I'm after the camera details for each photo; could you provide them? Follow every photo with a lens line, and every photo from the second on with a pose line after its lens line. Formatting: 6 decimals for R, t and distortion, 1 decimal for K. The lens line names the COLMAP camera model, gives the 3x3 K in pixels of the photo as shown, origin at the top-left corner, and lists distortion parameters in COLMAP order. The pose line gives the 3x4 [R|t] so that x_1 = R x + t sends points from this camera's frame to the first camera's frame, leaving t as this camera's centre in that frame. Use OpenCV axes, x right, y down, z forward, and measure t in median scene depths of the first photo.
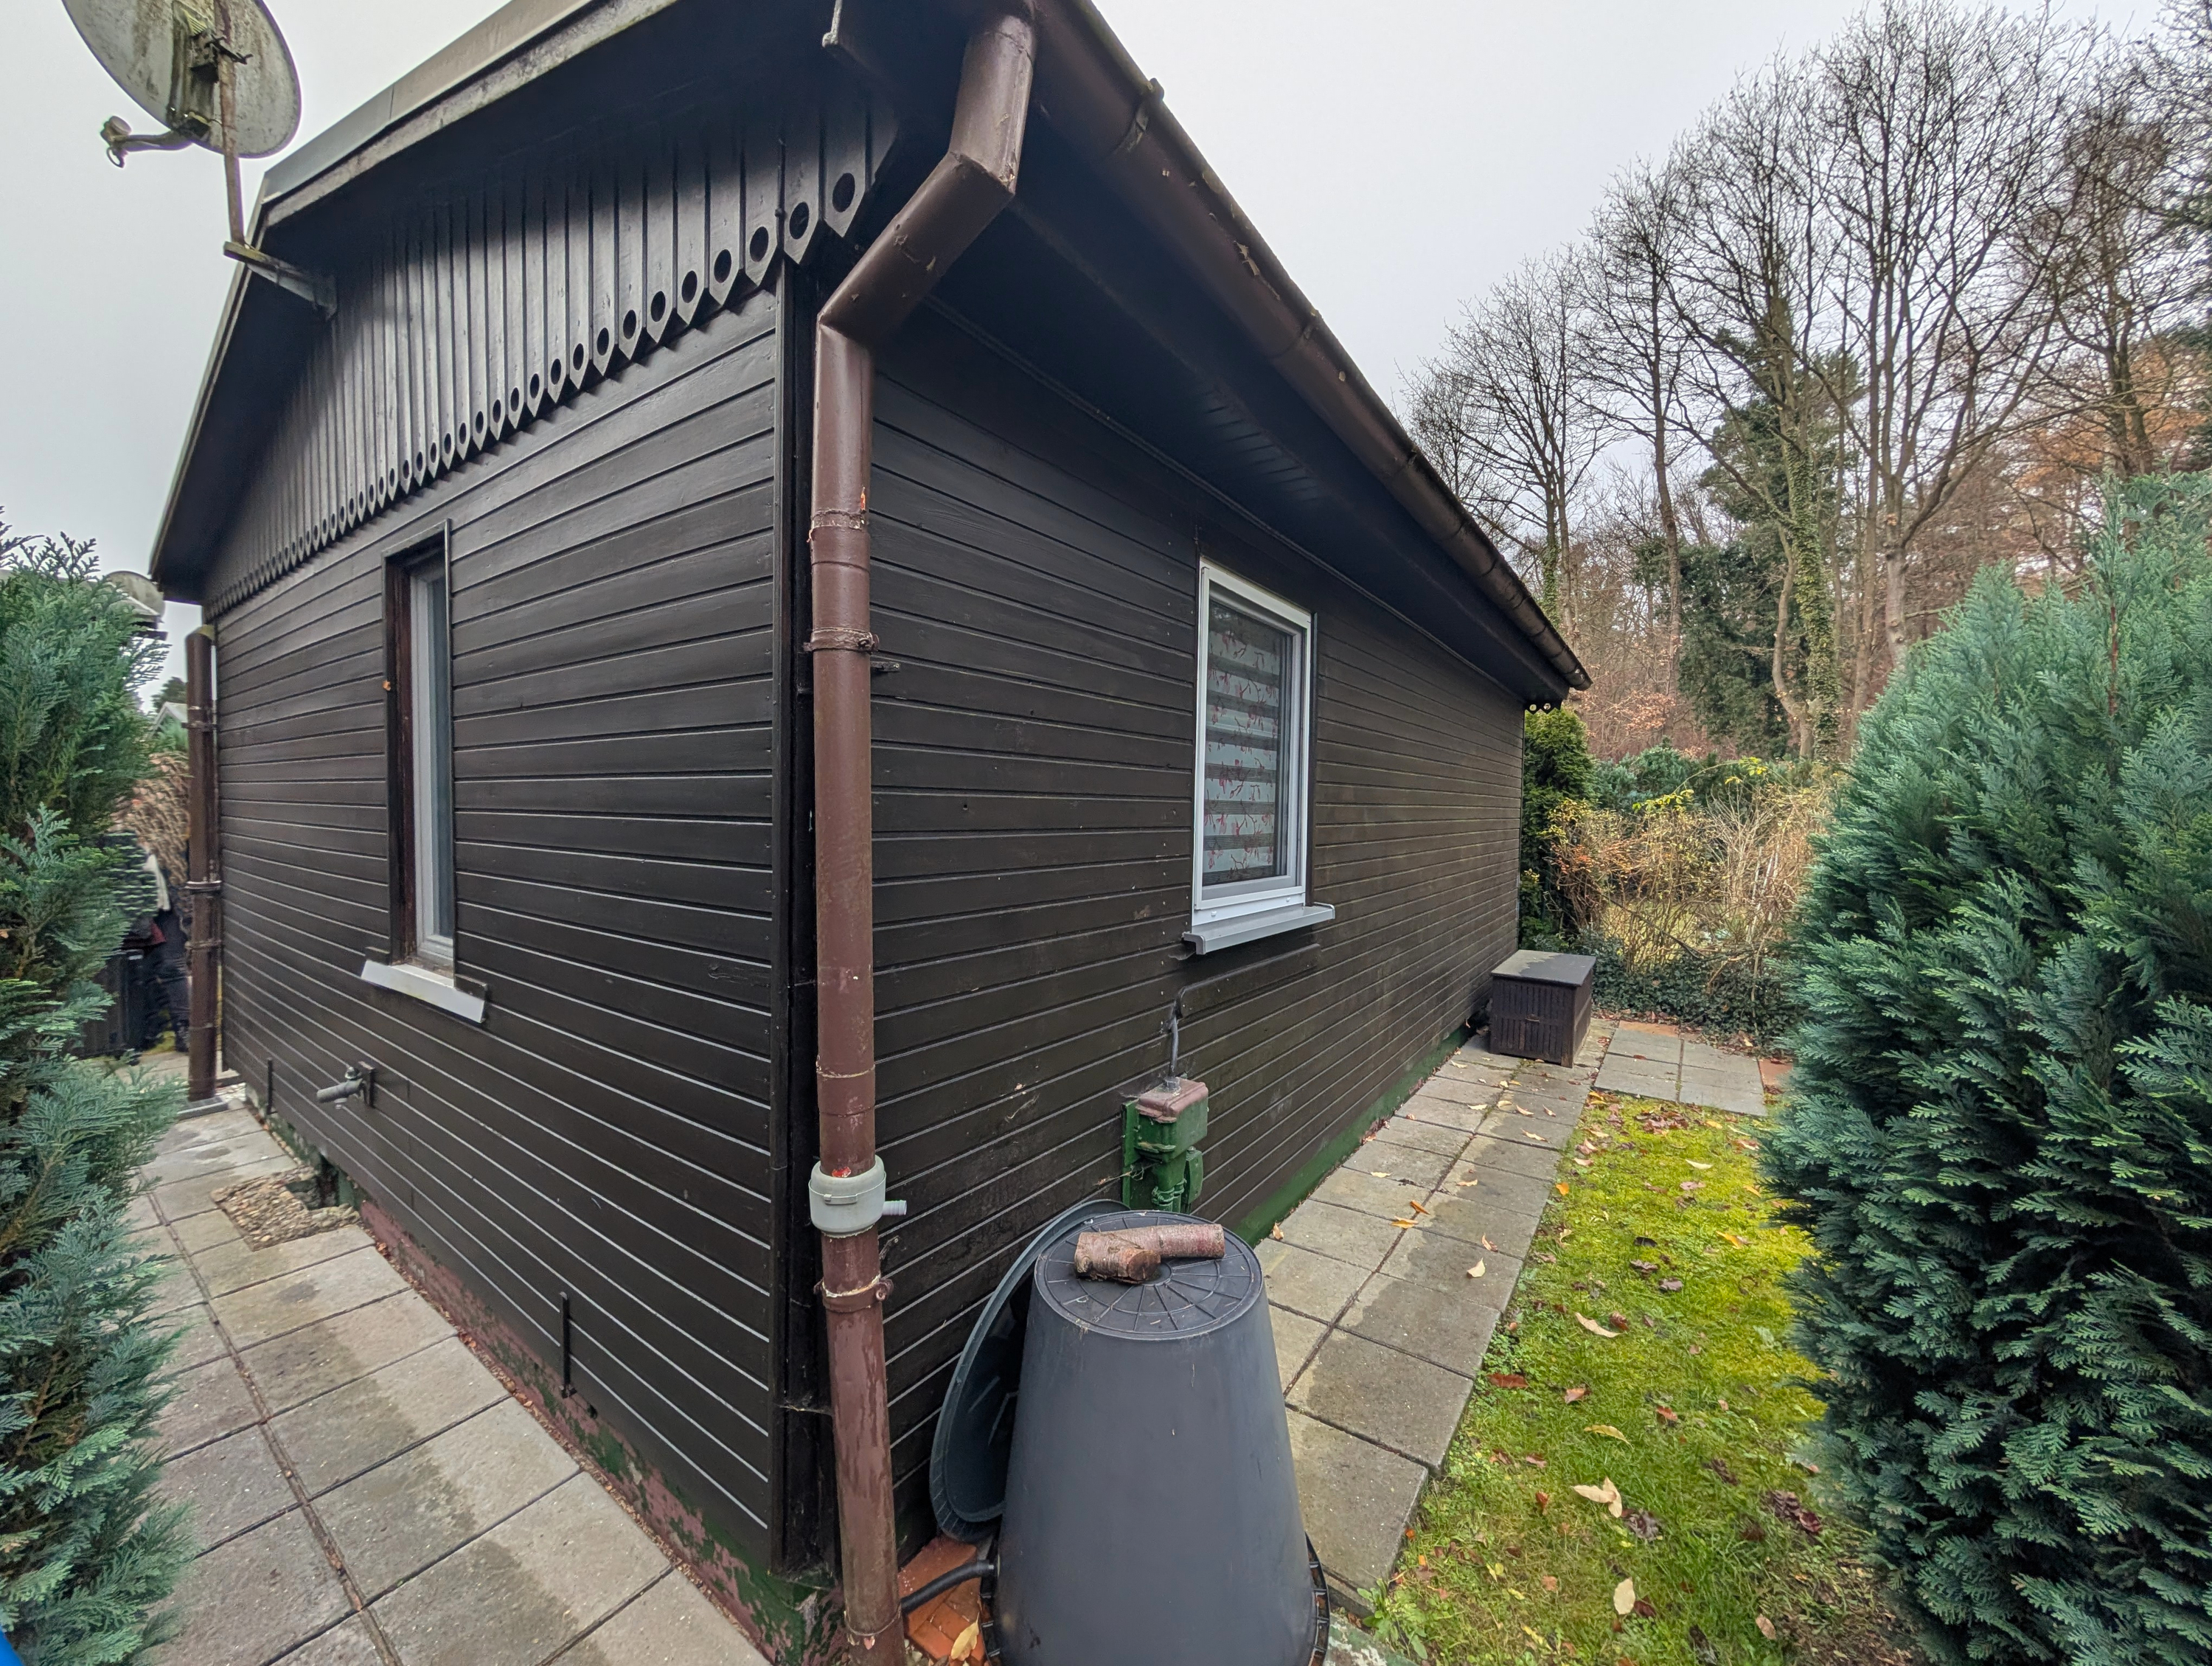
lens RADIAL K [[831.7, 0, 1094.3], [0, 831.7, 834.8], [0, 0, 1]] dist [-0.002071, -0.000056]
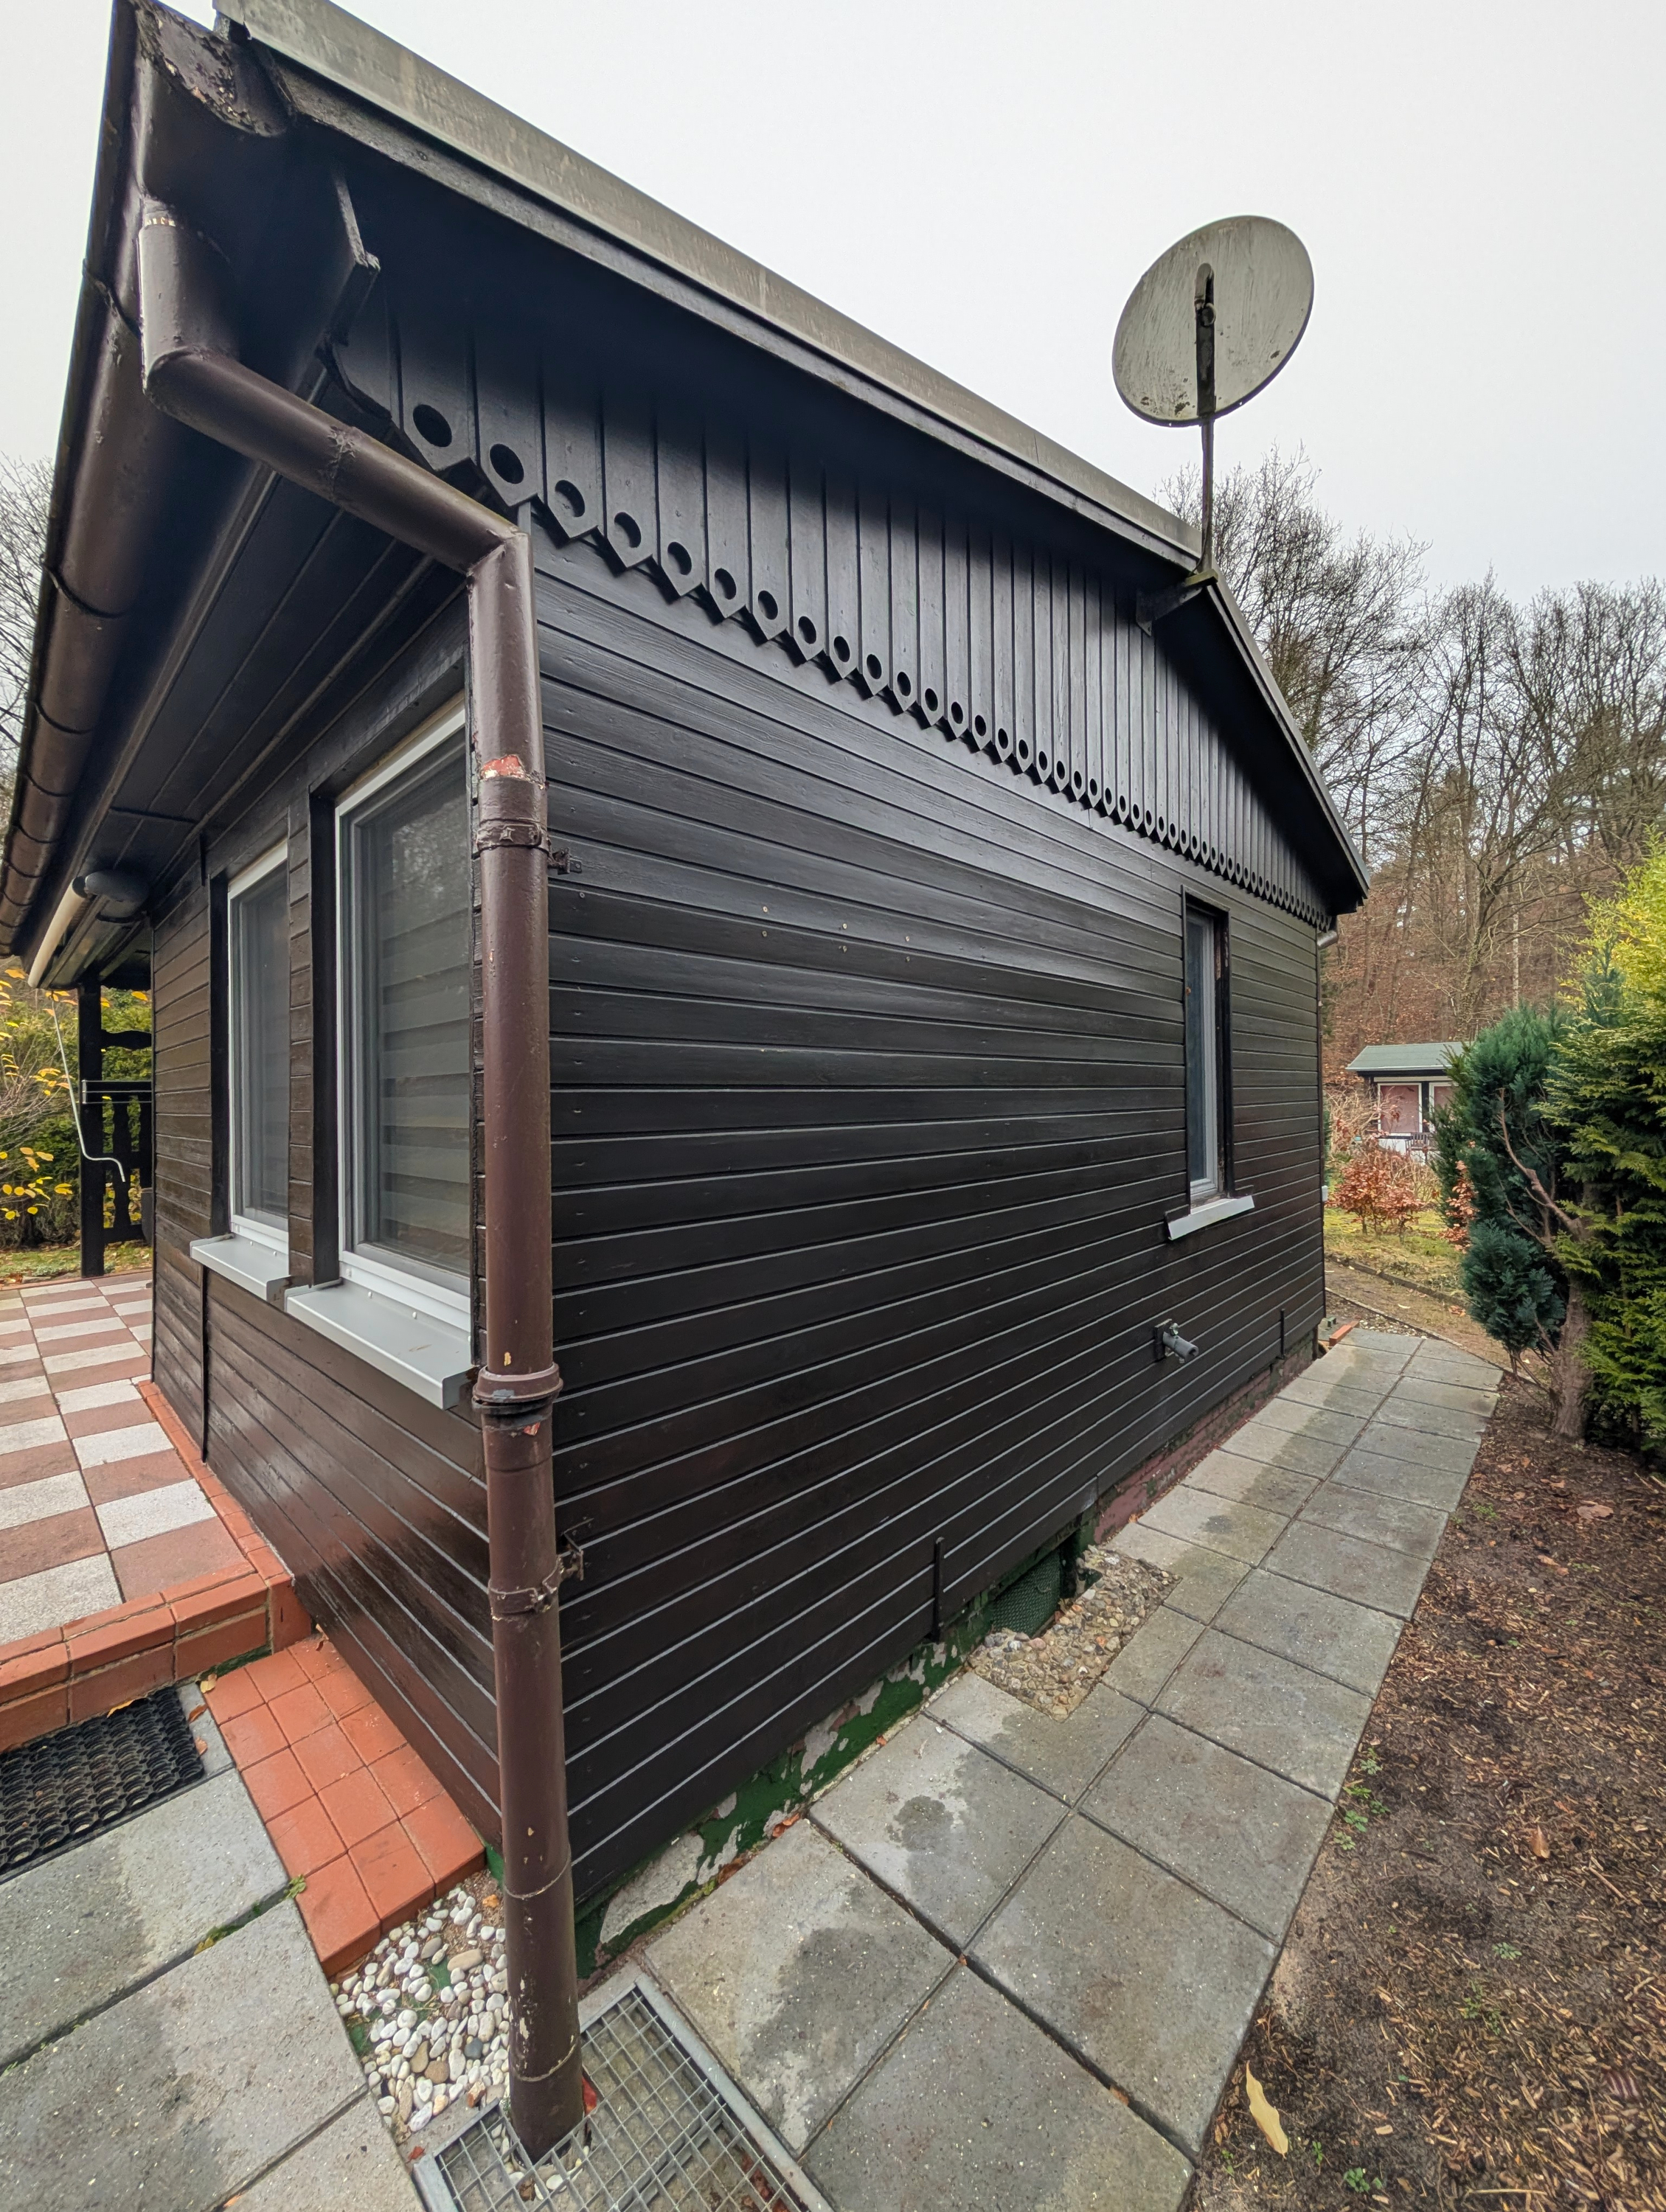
lens RADIAL K [[831.7, 0, 829.3], [0, 831.7, 1097.4], [0, 0, 1]] dist [-0.002071, -0.000056]
pose [[0.135093, -0.016812, 0.990690, -2.431962], [0.040307, 0.999122, 0.011459, -0.059357], [-0.990013, 0.038384, 0.135652, 1.540546]]
